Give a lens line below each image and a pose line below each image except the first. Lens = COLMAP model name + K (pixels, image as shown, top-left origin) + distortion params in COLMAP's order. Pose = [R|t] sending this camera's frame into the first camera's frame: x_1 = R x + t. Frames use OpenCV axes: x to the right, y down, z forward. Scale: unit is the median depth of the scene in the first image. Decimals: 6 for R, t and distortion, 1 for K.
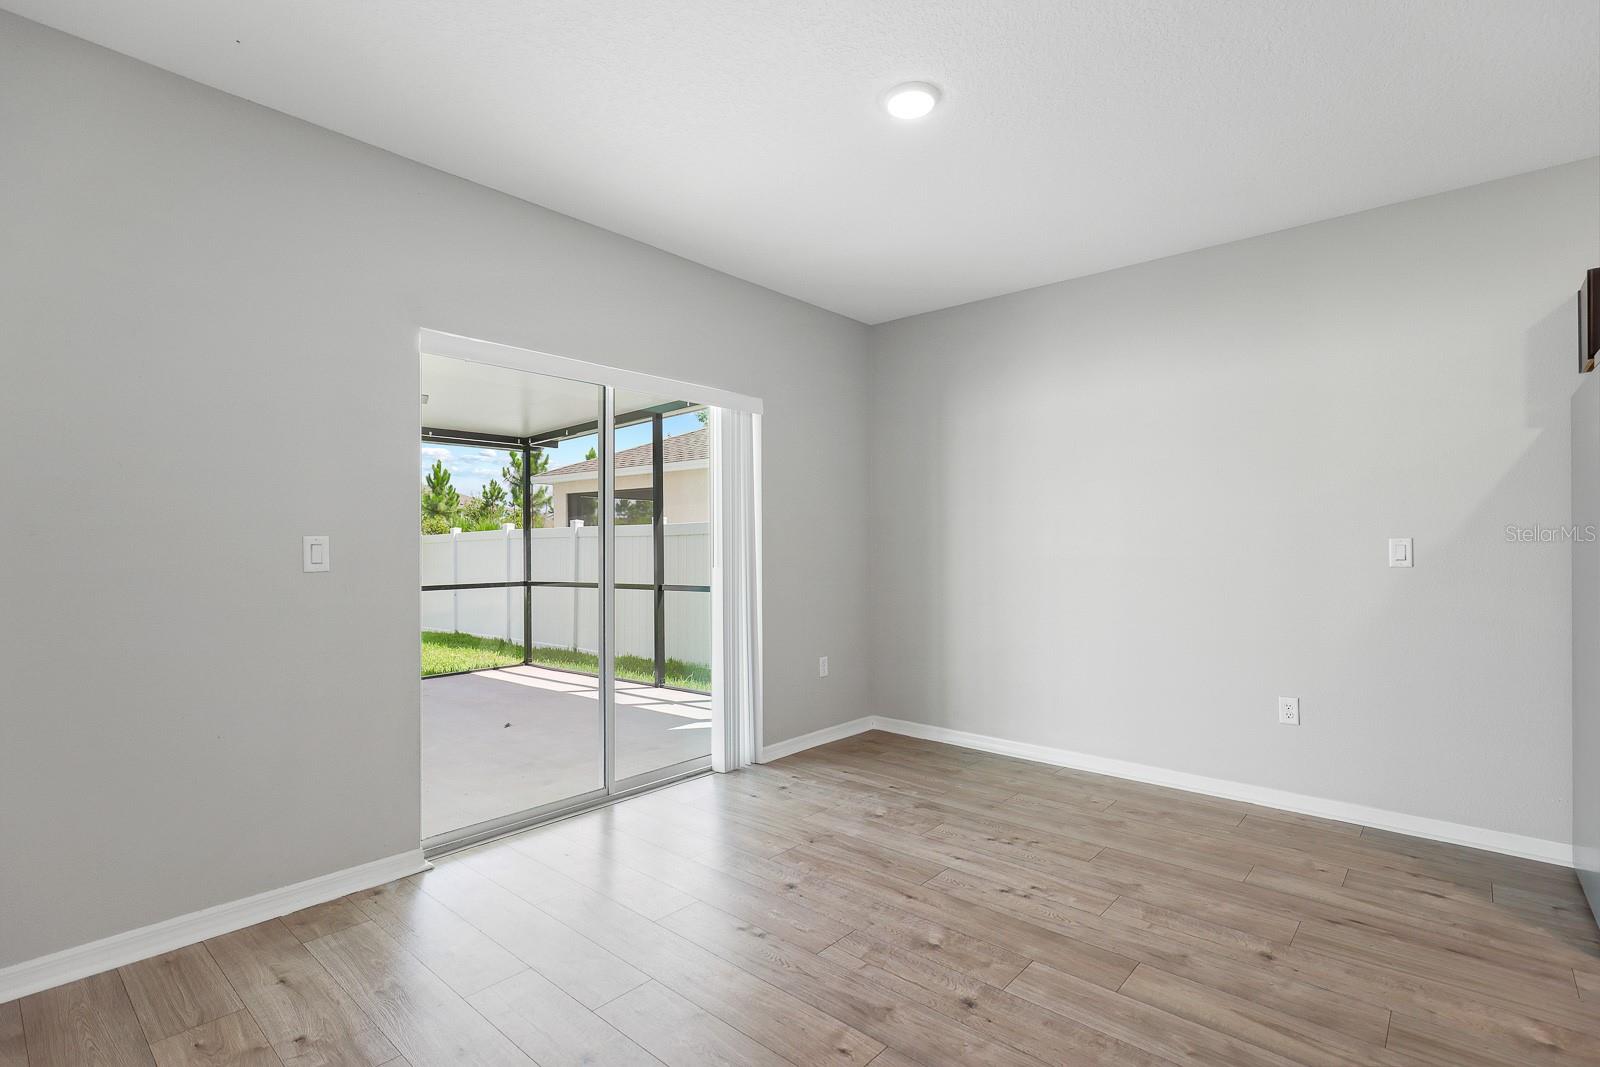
lens RADIAL K [[751.5, 0, 807.8], [0, 751.5, 540.7], [0, 0, 1]] dist [0.001742, 0.000672]
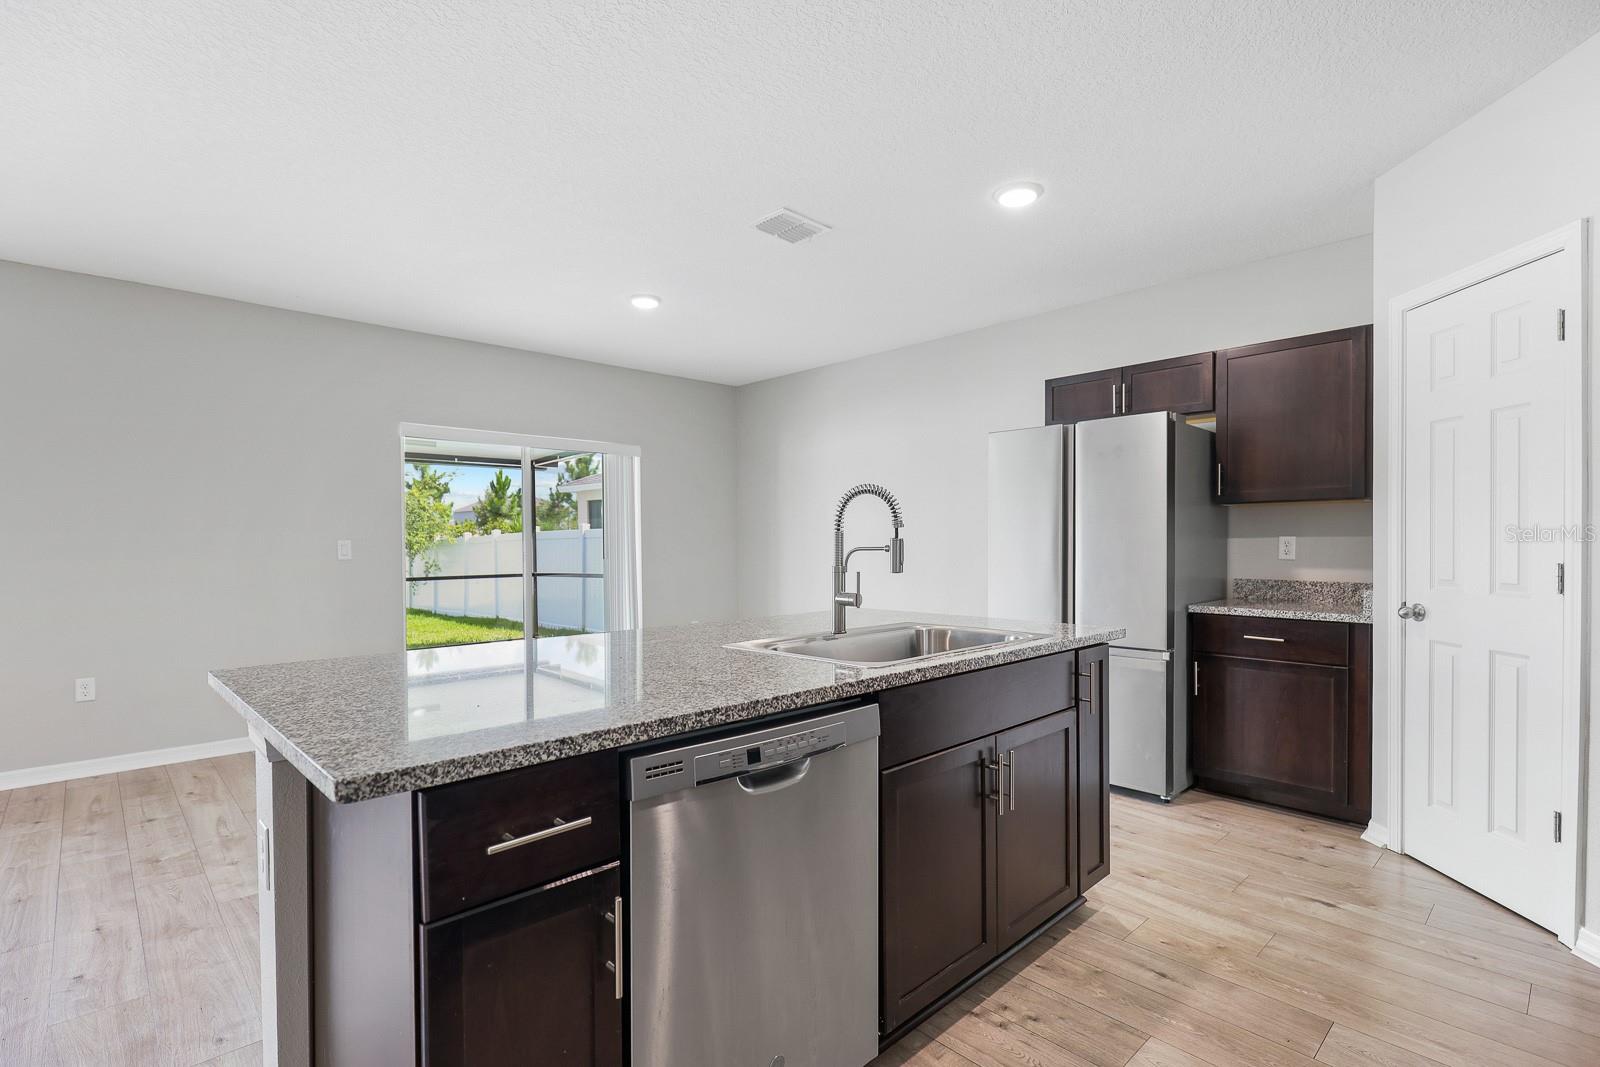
lens RADIAL K [[758.7, 0, 806.2], [0, 758.7, 548.3], [0, 0, 1]] dist [0.000248, -0.000483]
pose [[0.995777, -0.003412, -0.091744, 0.666030], [0.004578, 0.999911, 0.012494, -0.004915], [0.091693, -0.012861, 0.995704, -0.778965]]
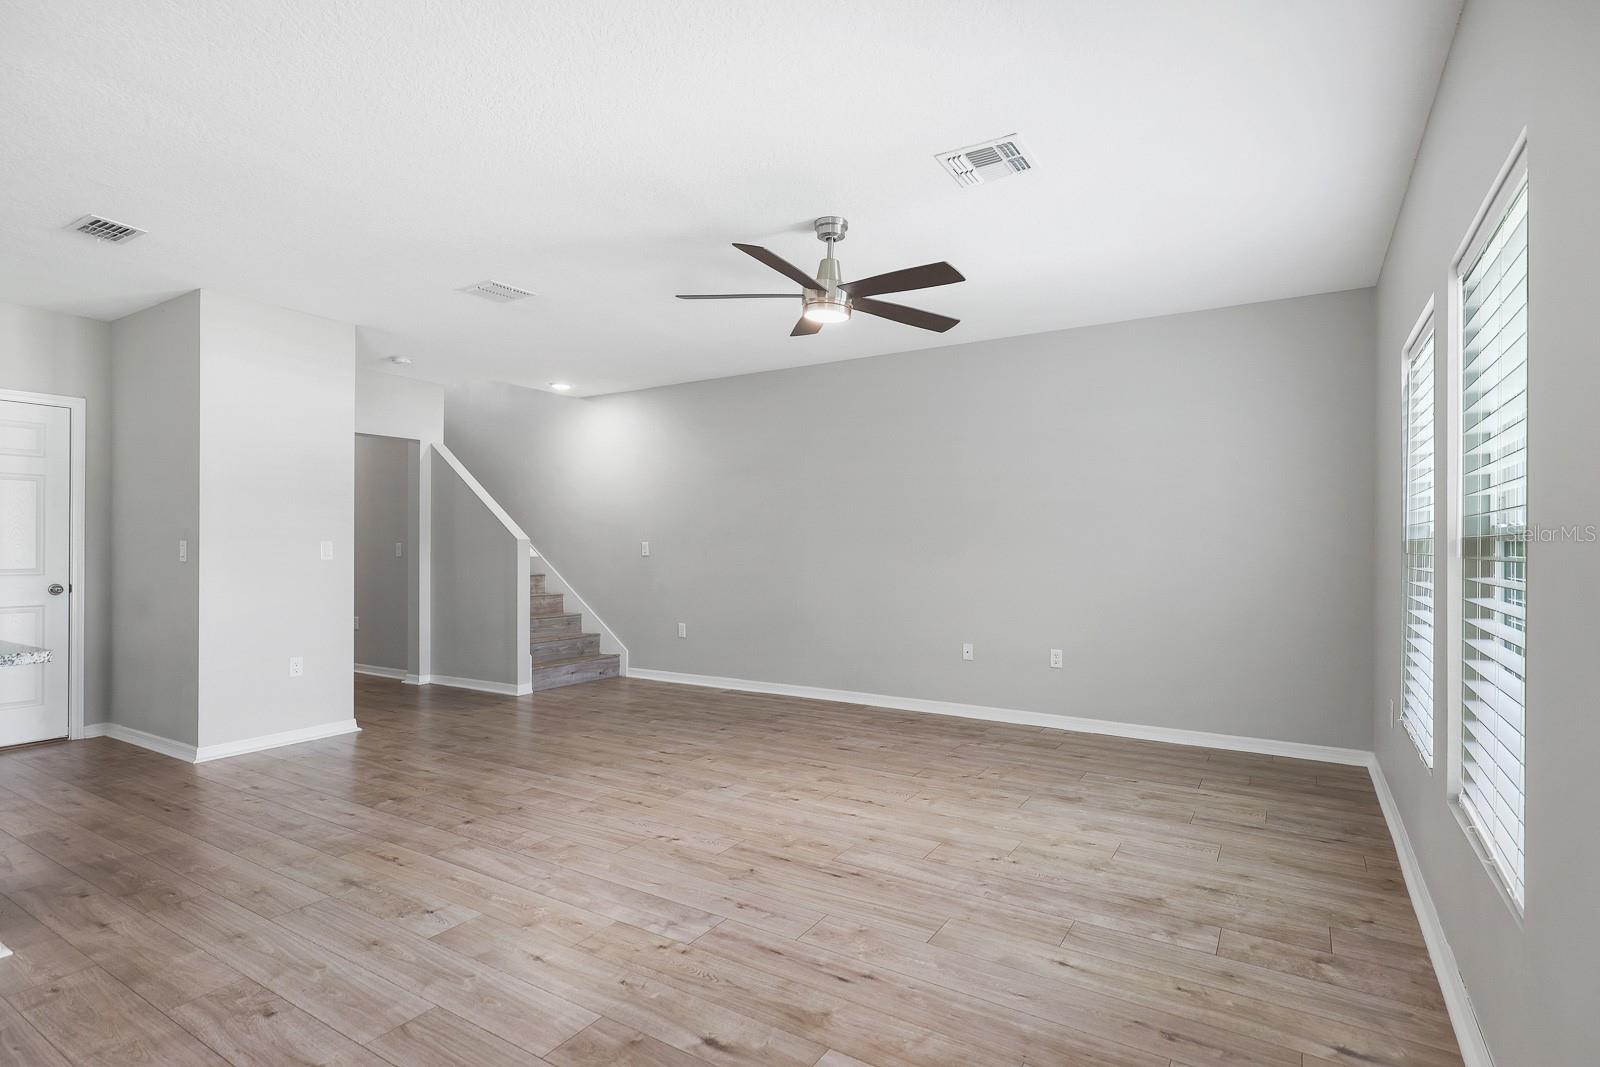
lens RADIAL K [[787.5, 0, 808.5], [0, 787.5, 545.7], [0, 0, 1]] dist [-0.001642, -0.000026]
pose [[-0.986594, 0.002411, -0.163175, -0.615590], [0.003180, 0.999985, -0.004450, 0.005929], [0.163161, -0.004909, -0.986587, 0.843501]]
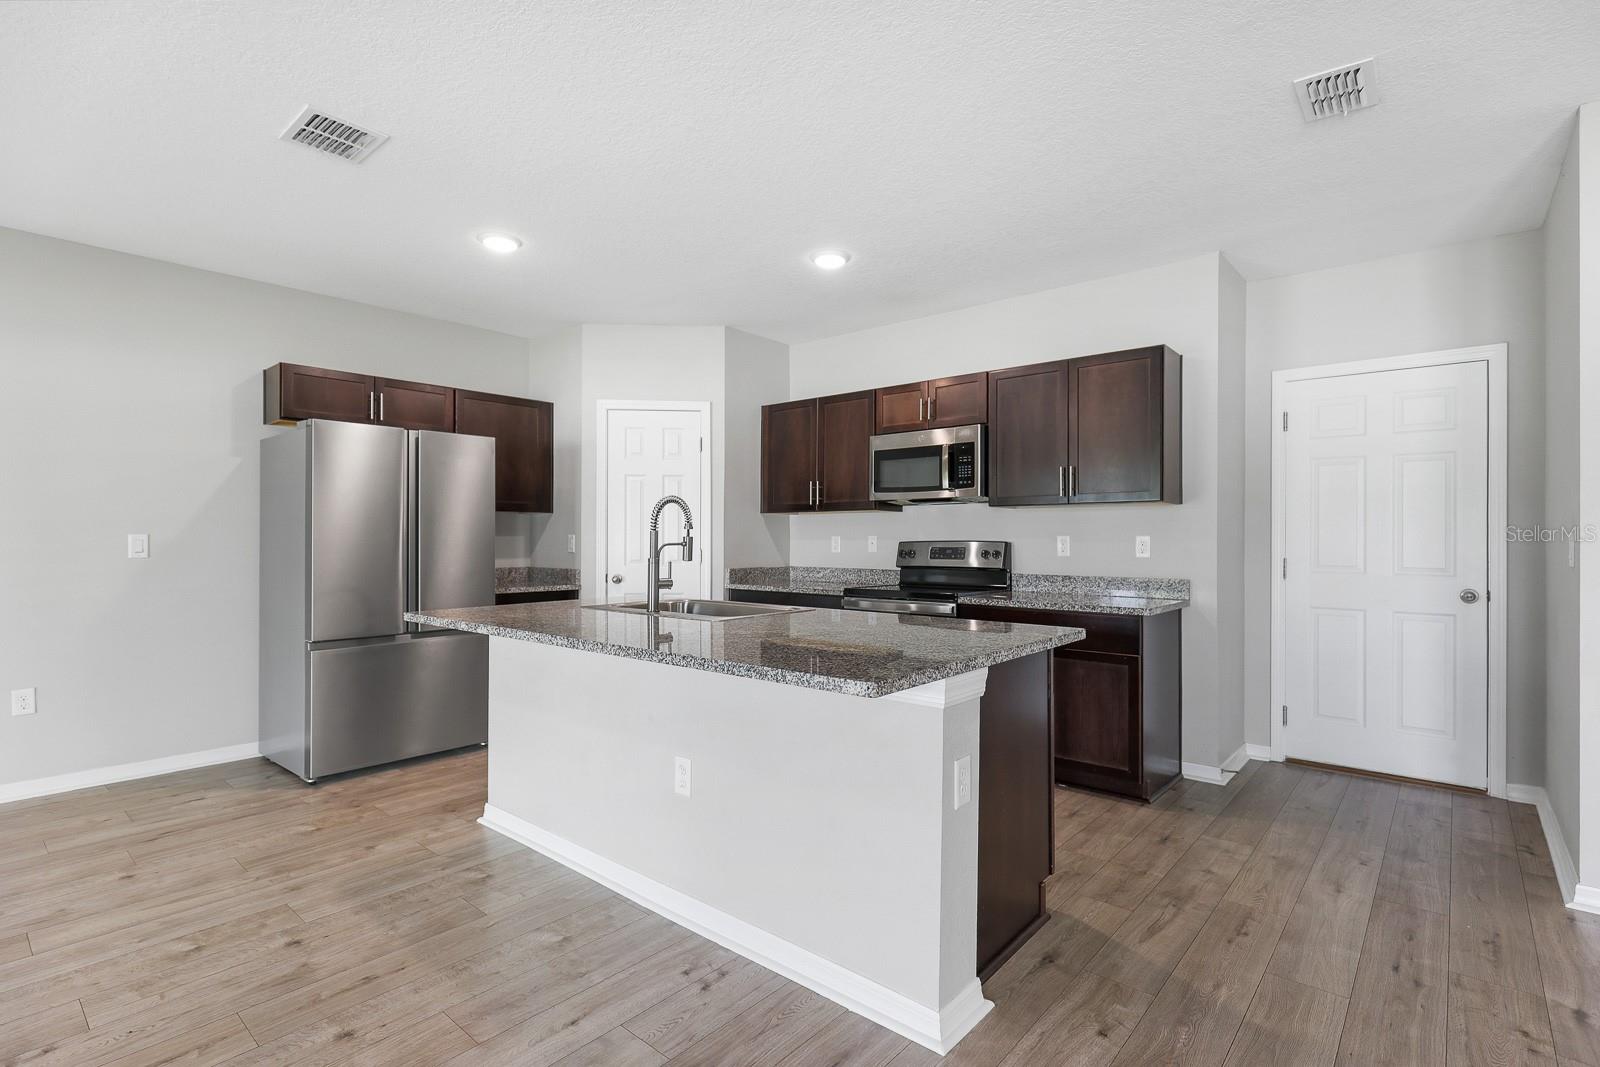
lens RADIAL K [[761.1, 0, 807.5], [0, 761.1, 532.7], [0, 0, 1]] dist [0.001976, -0.000010]
pose [[-0.008803, 0.008649, 0.999924, -0.554577], [-0.005985, 0.999944, -0.008702, -0.001700], [-0.999943, -0.006061, -0.008751, -0.076346]]
